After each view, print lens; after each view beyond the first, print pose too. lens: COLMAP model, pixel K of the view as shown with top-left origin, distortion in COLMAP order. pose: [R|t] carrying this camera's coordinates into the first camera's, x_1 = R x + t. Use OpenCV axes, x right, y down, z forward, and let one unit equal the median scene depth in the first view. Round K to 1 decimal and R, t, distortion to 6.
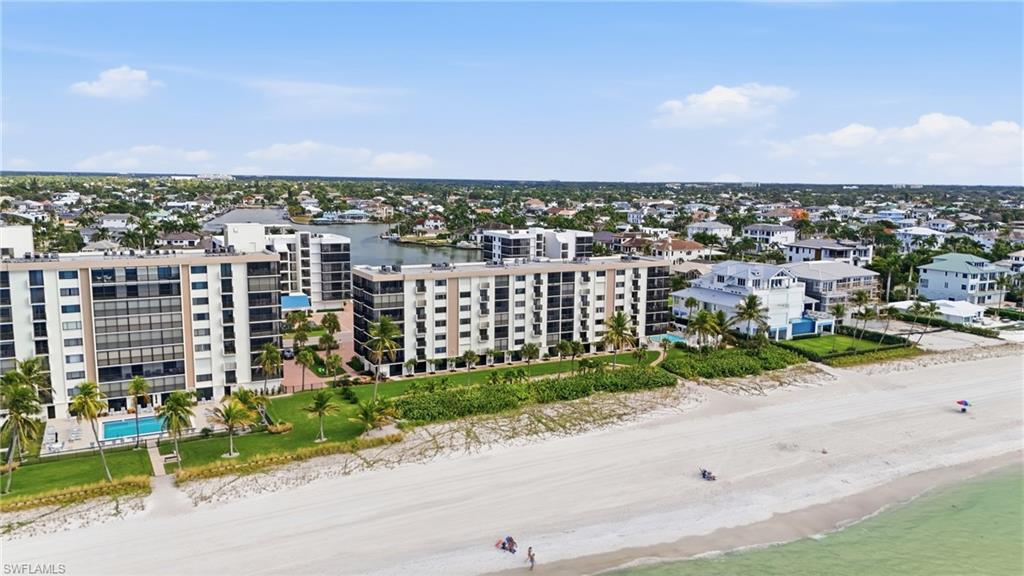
lens RADIAL K [[760.2, 0, 514.6], [0, 760.2, 282.0], [0, 0, 1]] dist [0.064327, -0.060703]
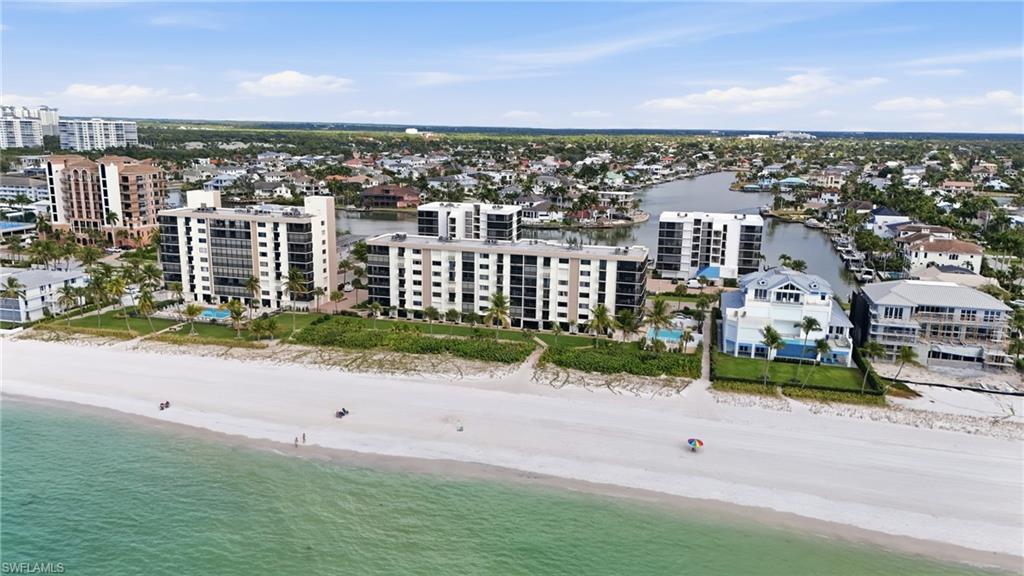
lens RADIAL K [[760.2, 0, 510.8], [0, 760.2, 285.6], [0, 0, 1]] dist [0.064327, -0.060703]
pose [[0.728436, 0.141802, -0.670278, 0.935681], [-0.100873, 0.989882, 0.099791, -0.090871], [0.677647, -0.005079, 0.735370, 0.162748]]
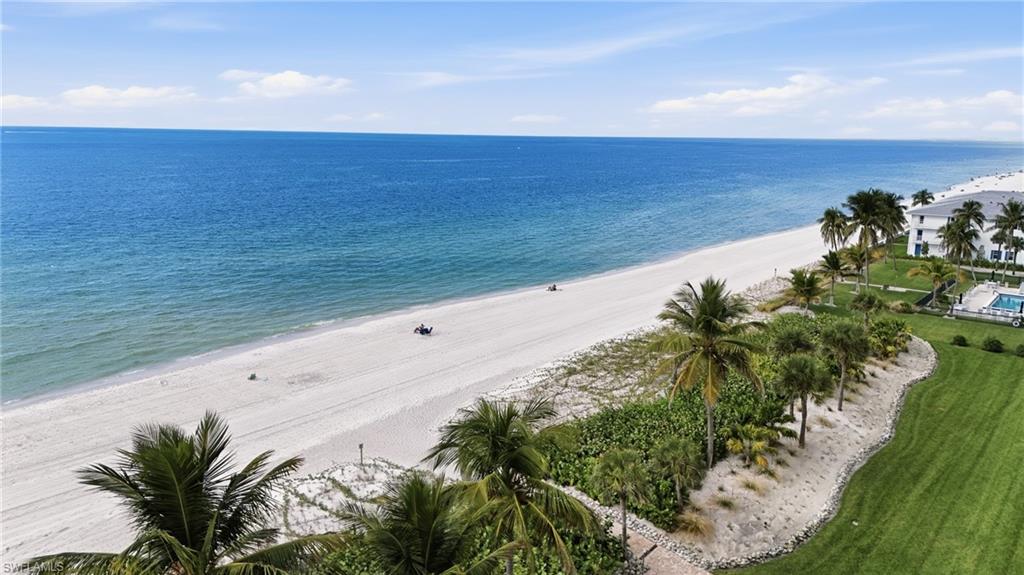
lens RADIAL K [[760.2, 0, 506.5], [0, 760.2, 294.7], [0, 0, 1]] dist [0.064327, -0.060703]
pose [[-0.923238, 0.049315, -0.381051, 0.348365], [-0.085781, 0.940243, 0.329522, -0.056644], [0.374531, 0.336914, -0.863838, 1.263426]]
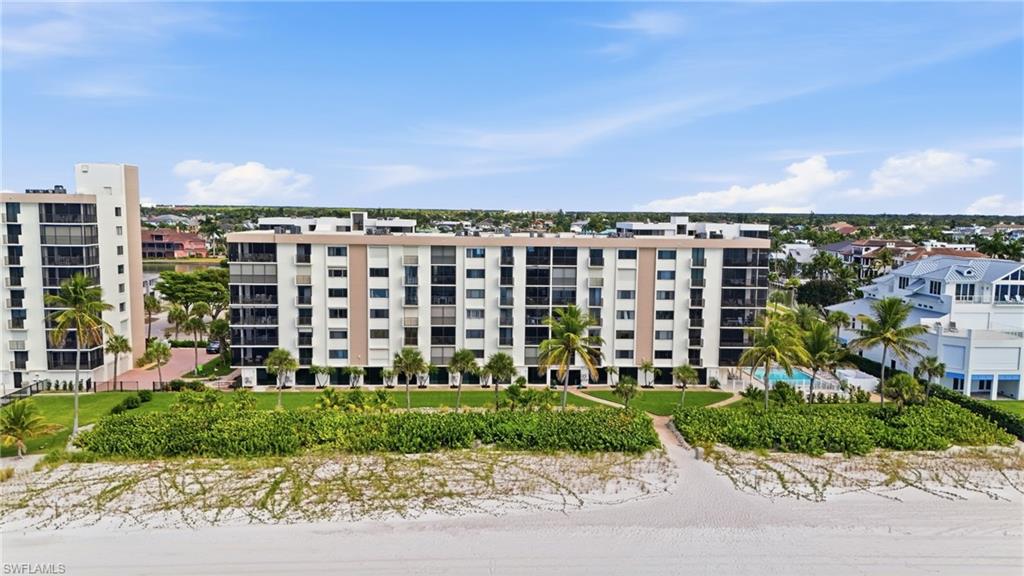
lens RADIAL K [[760.2, 0, 512.5], [0, 760.2, 286.9], [0, 0, 1]] dist [0.064327, -0.060703]
pose [[0.907301, 0.042142, -0.418365, 0.333365], [-0.058829, 0.997901, -0.027064, 0.042874], [0.416346, 0.049167, 0.907876, 0.484325]]
